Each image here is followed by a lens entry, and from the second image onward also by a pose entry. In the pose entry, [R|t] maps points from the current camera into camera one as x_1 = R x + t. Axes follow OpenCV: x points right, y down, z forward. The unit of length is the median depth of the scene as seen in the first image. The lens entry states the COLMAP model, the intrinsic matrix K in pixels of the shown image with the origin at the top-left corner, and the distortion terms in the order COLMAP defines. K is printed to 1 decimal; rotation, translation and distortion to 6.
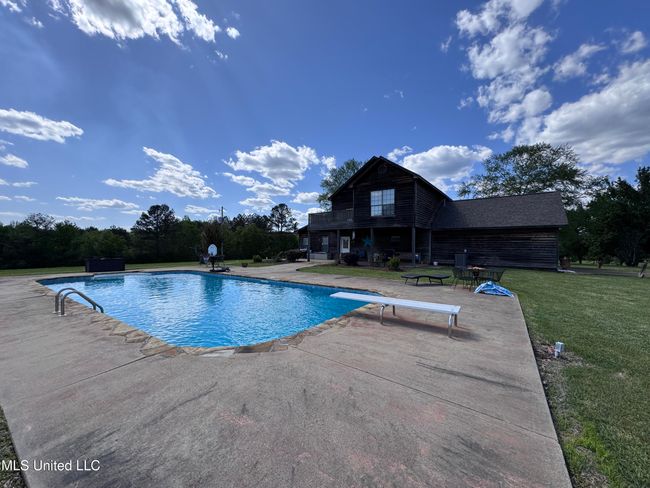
lens RADIAL K [[260.7, 0, 325.0], [0, 260.7, 244.0], [0, 0, 1]] dist [-0.000658, 0.000266]
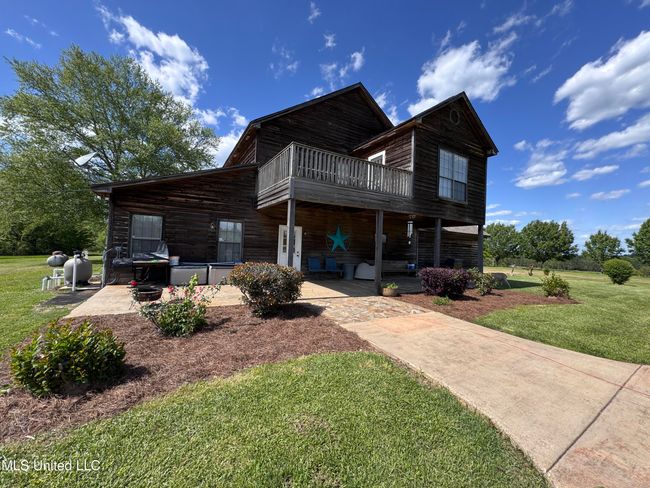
lens RADIAL K [[260.7, 0, 325.0], [0, 260.7, 244.0], [0, 0, 1]] dist [-0.000658, 0.000266]
pose [[0.369212, 0.012658, 0.929259, -0.319552], [-0.051190, 0.998666, 0.006736, -0.003405], [-0.927934, -0.050056, 0.369368, 0.847330]]
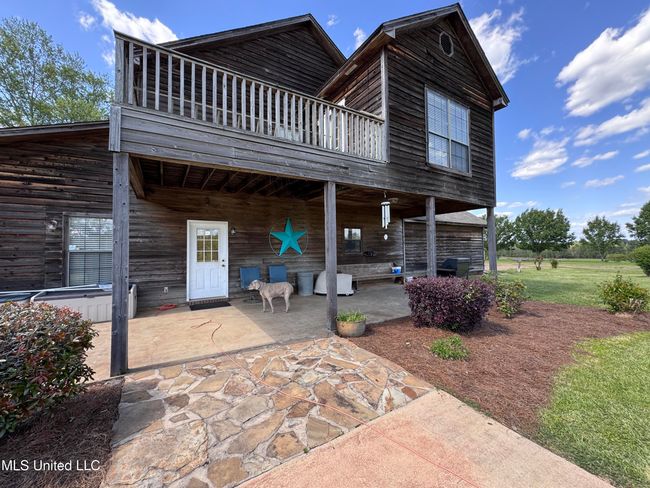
lens RADIAL K [[260.7, 0, 325.0], [0, 260.7, 244.0], [0, 0, 1]] dist [-0.000658, 0.000266]
pose [[0.342752, -0.001752, 0.939424, -0.149365], [0.000147, 0.999998, 0.001812, -0.003423], [-0.939426, -0.000483, 0.342752, 0.845053]]
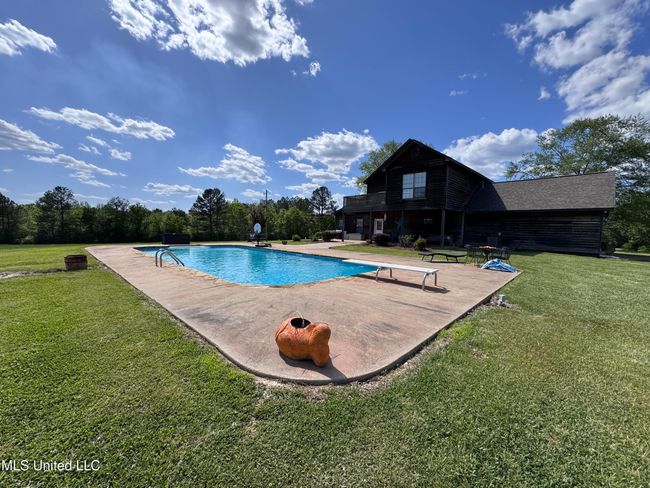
lens RADIAL K [[260.7, 0, 325.0], [0, 260.7, 244.0], [0, 0, 1]] dist [-0.000658, 0.000266]
pose [[0.987440, 0.024780, -0.156039, 0.032176], [-0.014559, 0.997693, 0.066307, 0.006918], [0.157322, -0.063202, 0.985523, -0.068353]]
